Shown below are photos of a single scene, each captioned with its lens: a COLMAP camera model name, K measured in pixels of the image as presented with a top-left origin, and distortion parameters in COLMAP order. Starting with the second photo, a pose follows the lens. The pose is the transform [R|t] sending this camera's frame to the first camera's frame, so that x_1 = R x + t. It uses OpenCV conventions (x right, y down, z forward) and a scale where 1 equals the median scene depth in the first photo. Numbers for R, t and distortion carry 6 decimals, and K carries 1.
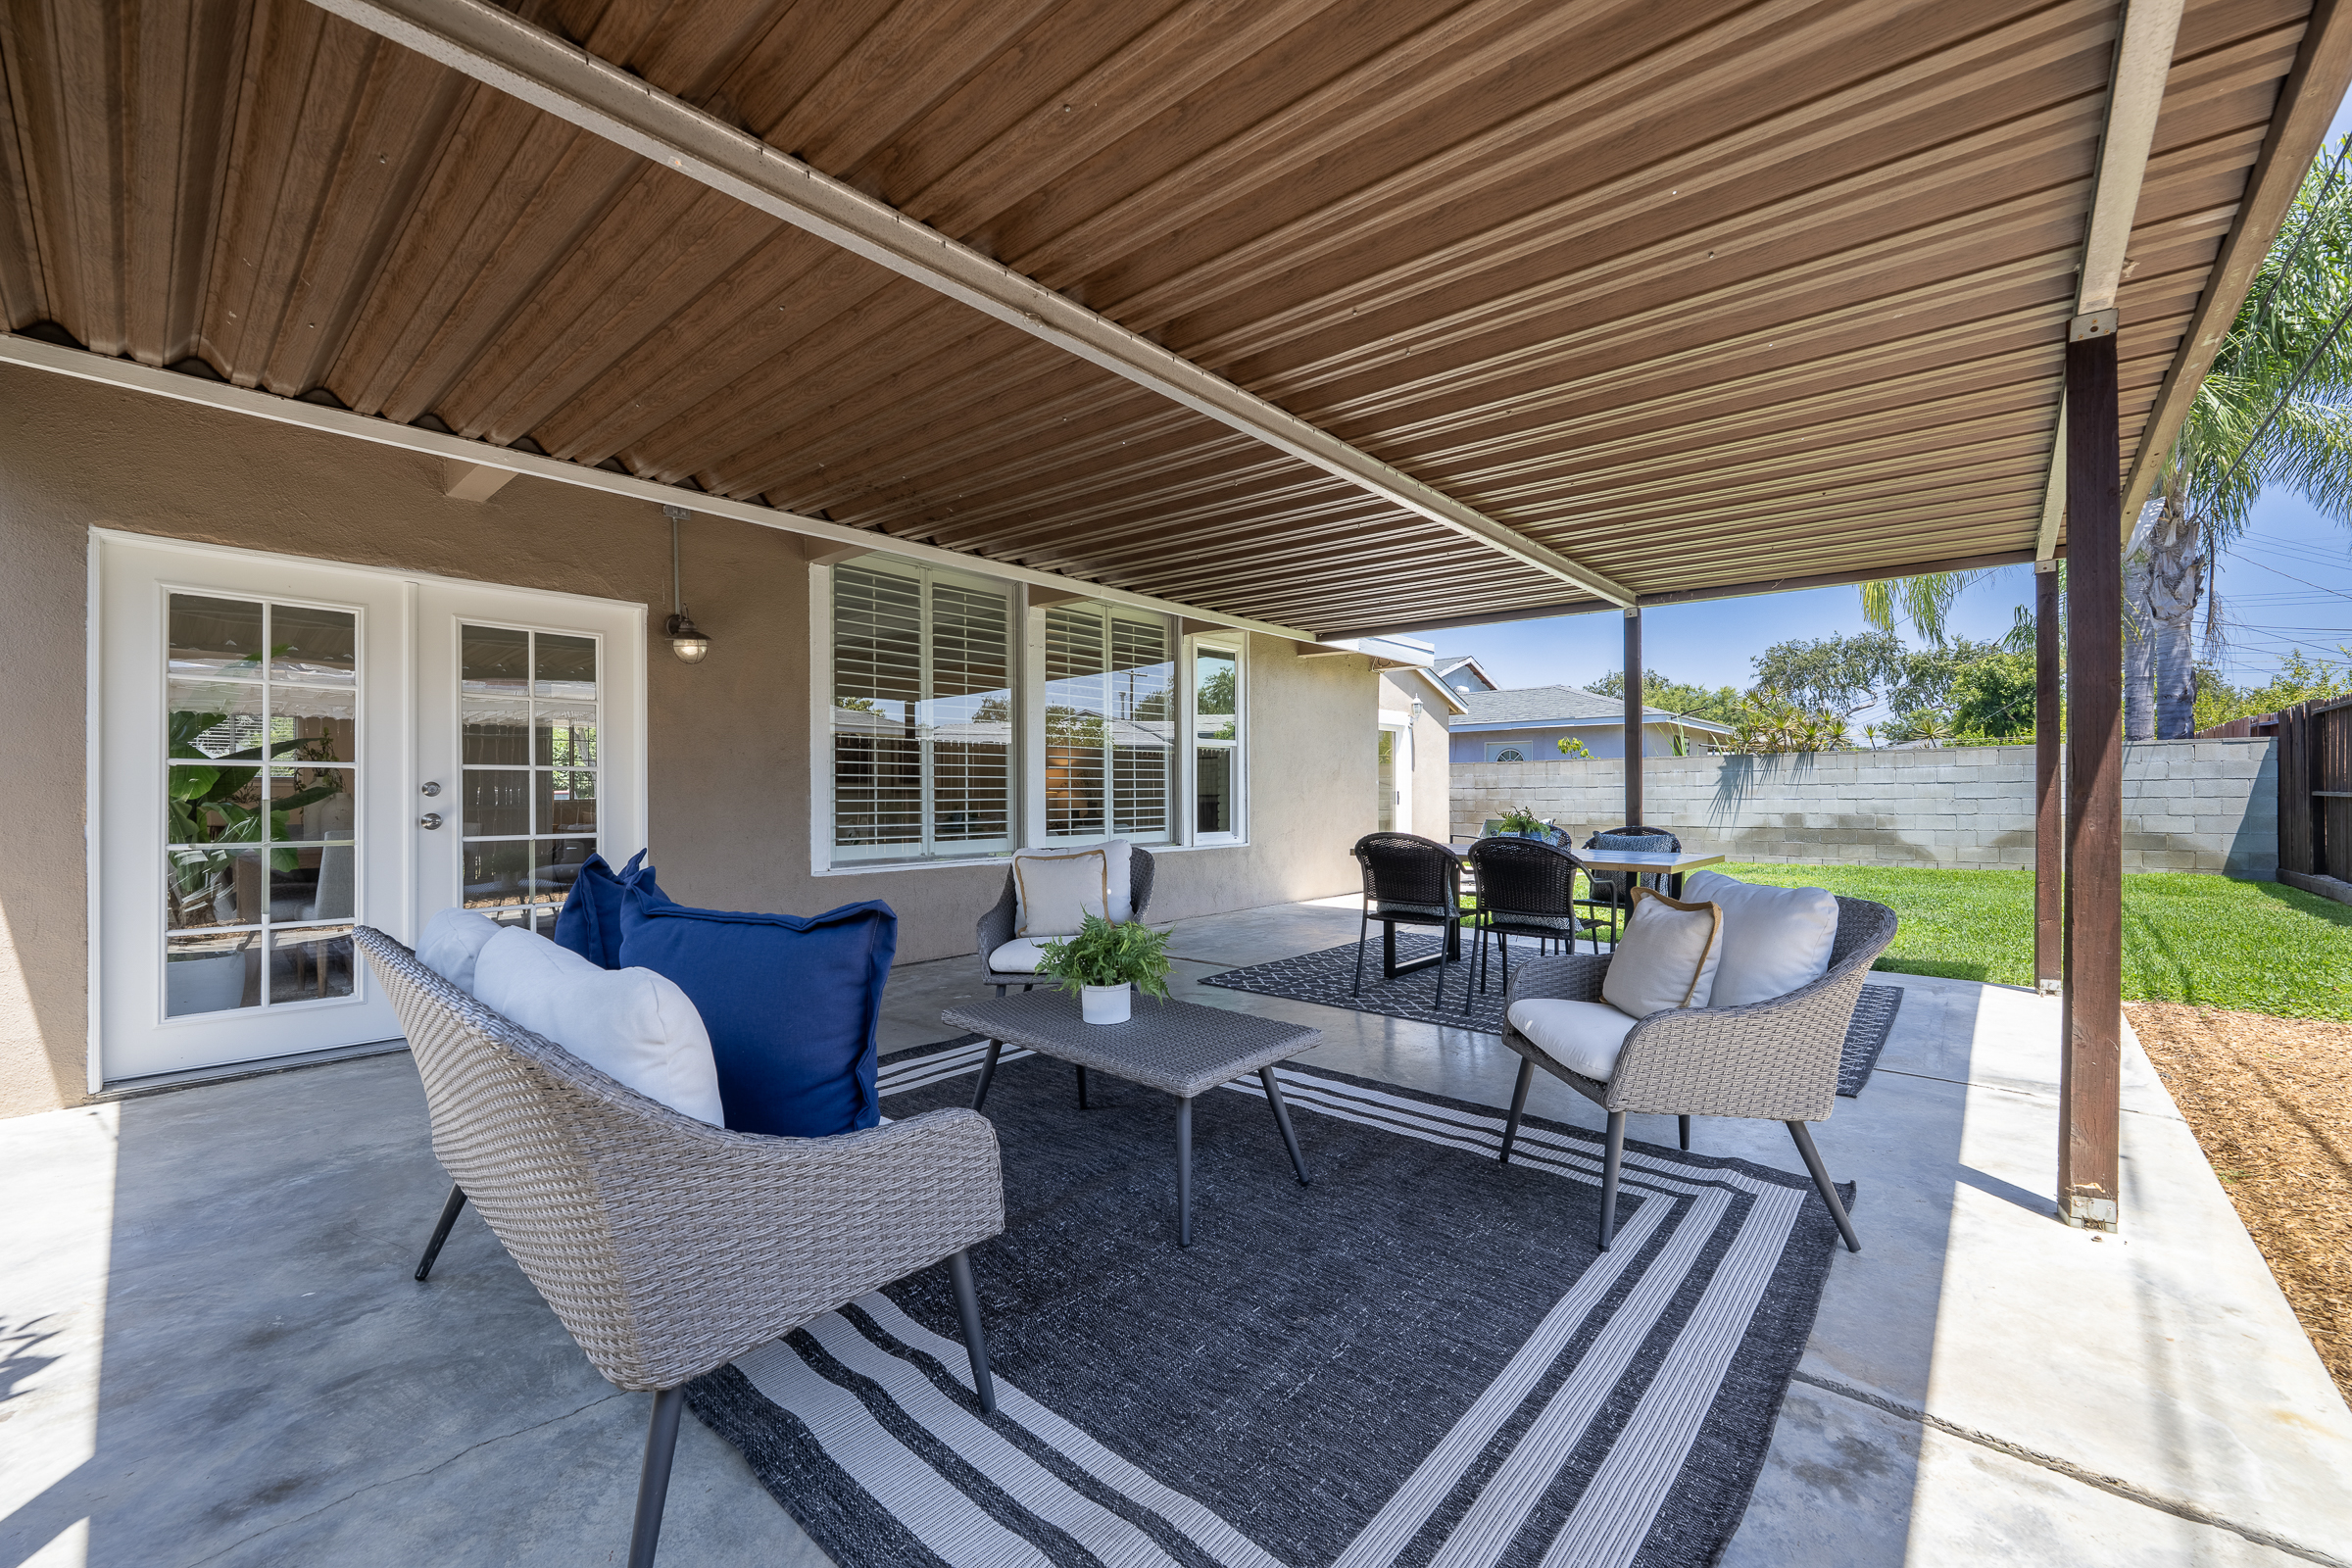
lens RADIAL K [[940.9, 0, 1172.5], [0, 940.9, 794.1], [0, 0, 1]] dist [-0.002574, 0.009849]
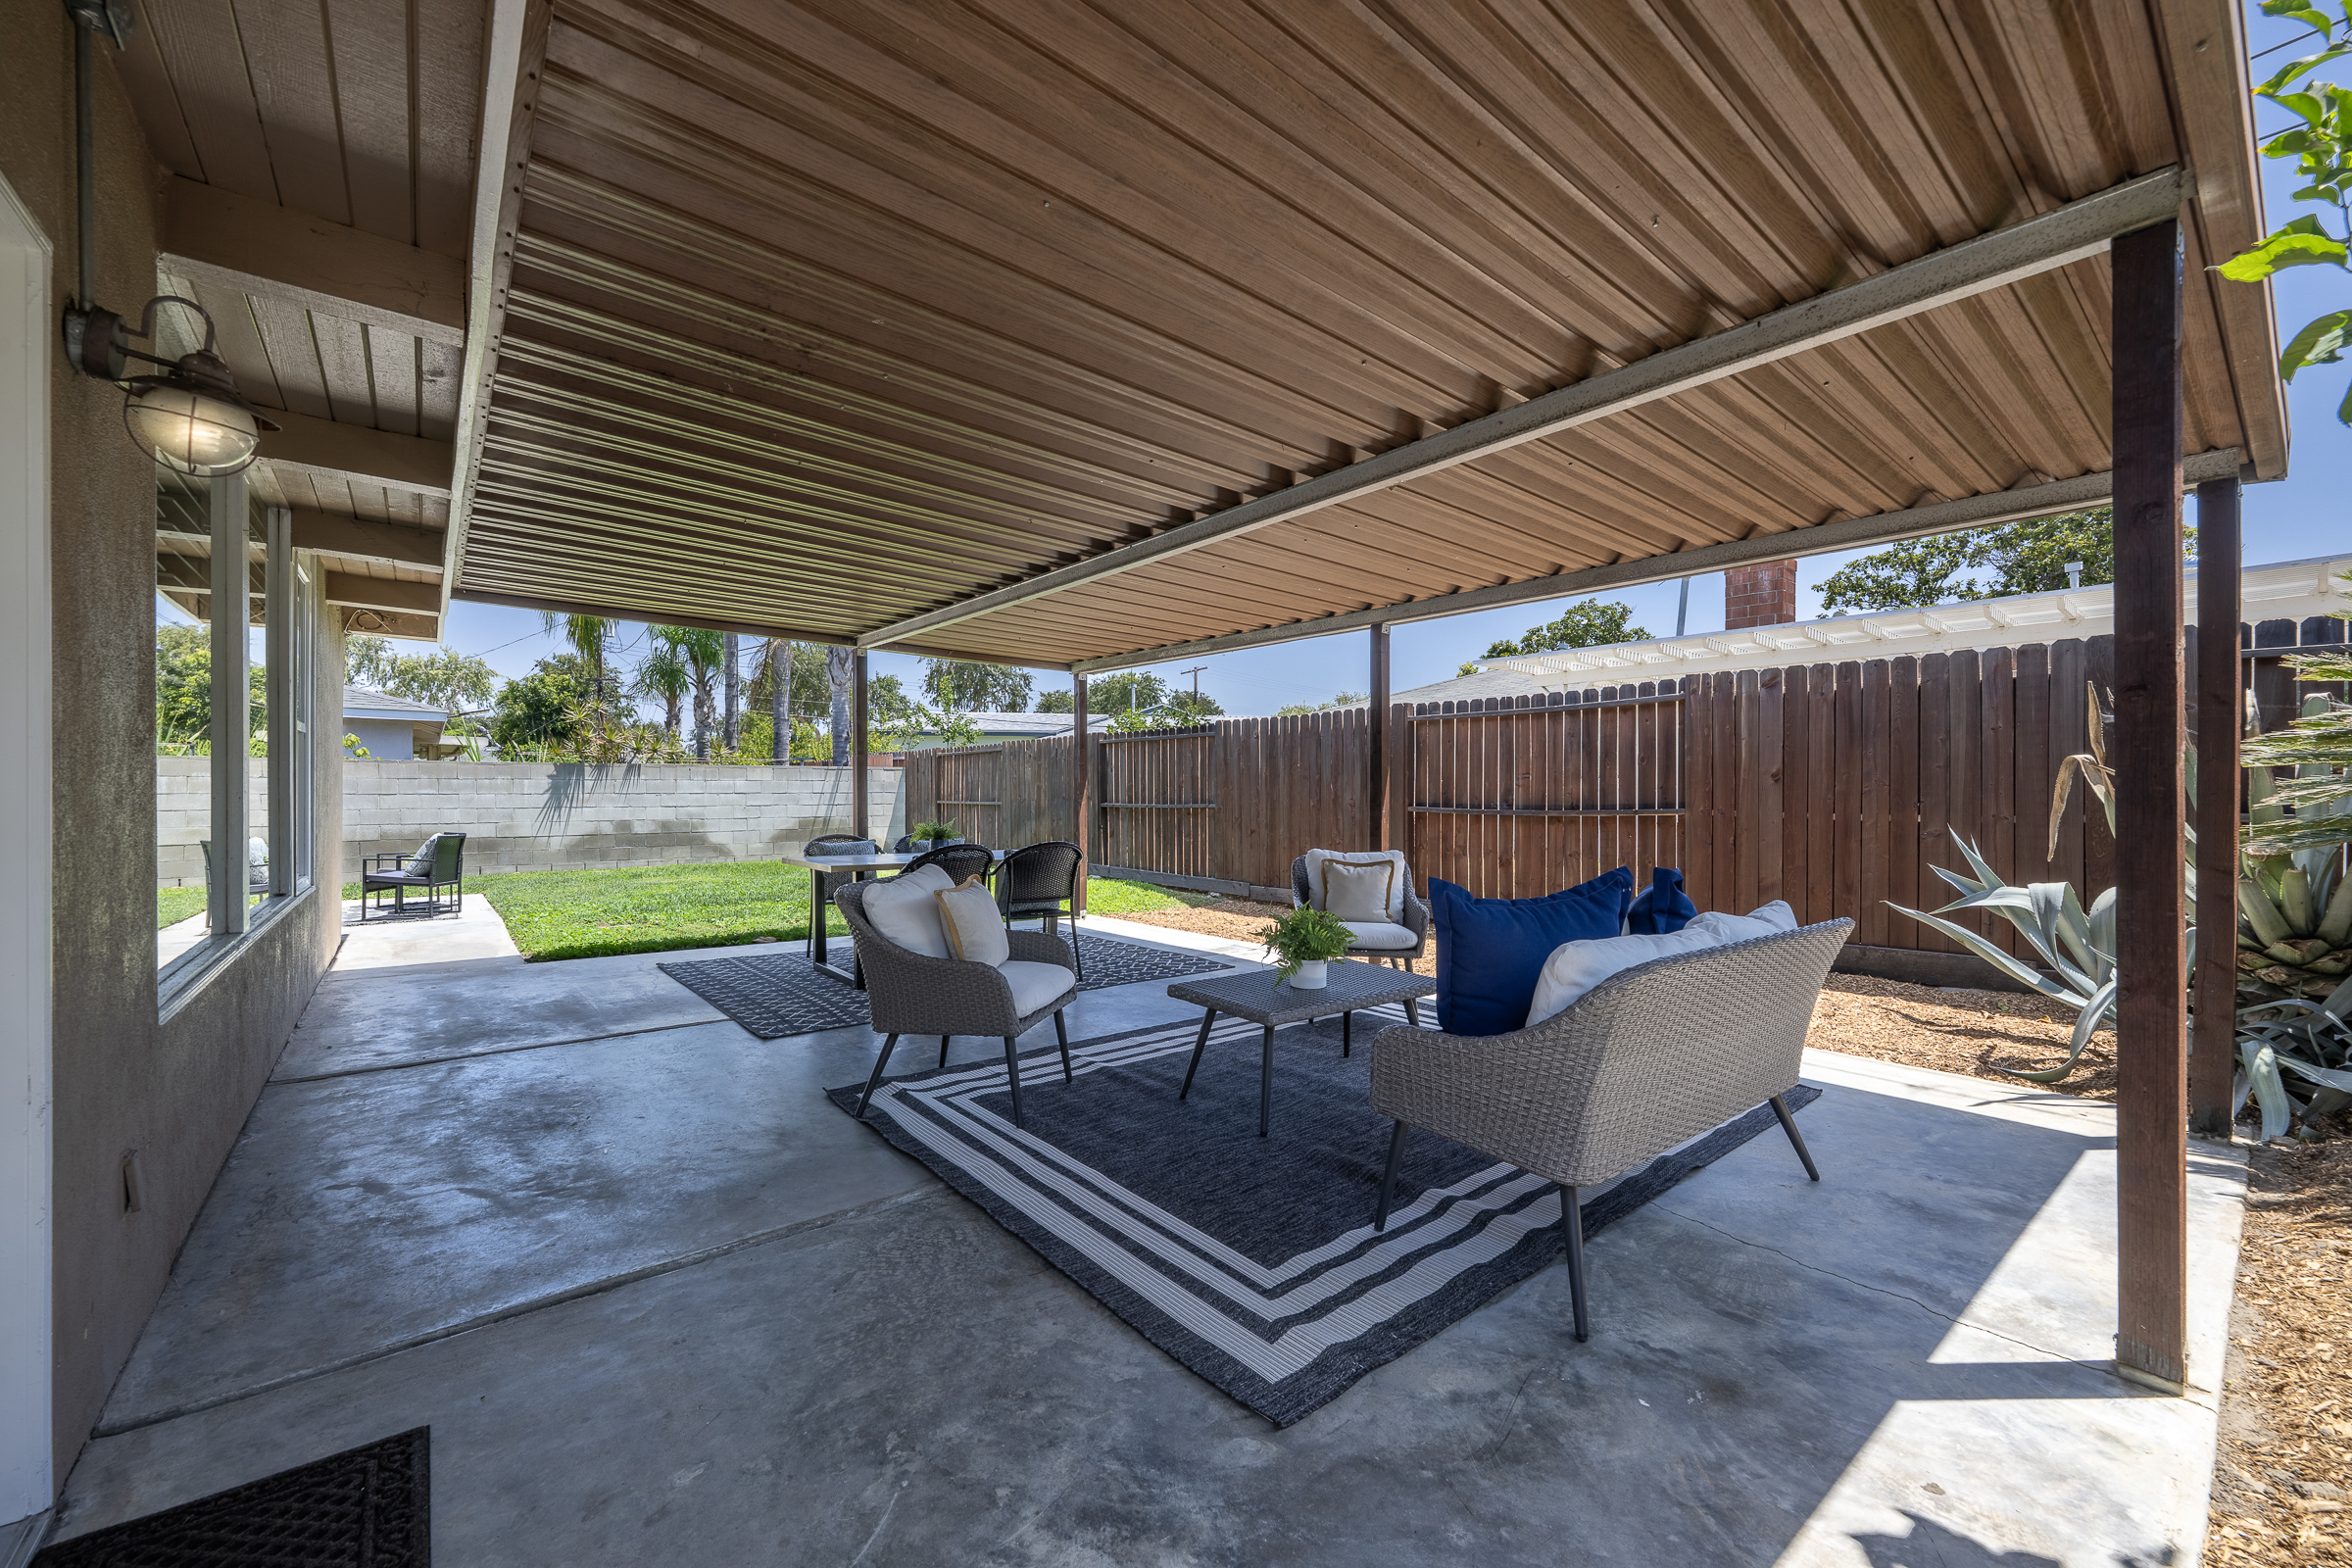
lens RADIAL K [[940.9, 0, 1172.5], [0, 940.9, 794.1], [0, 0, 1]] dist [-0.002574, 0.009849]
pose [[0.176046, 0.006246, 0.984362, -0.296677], [-0.001463, 0.999980, -0.006084, -0.003921], [-0.984381, -0.000369, 0.176052, 0.204587]]
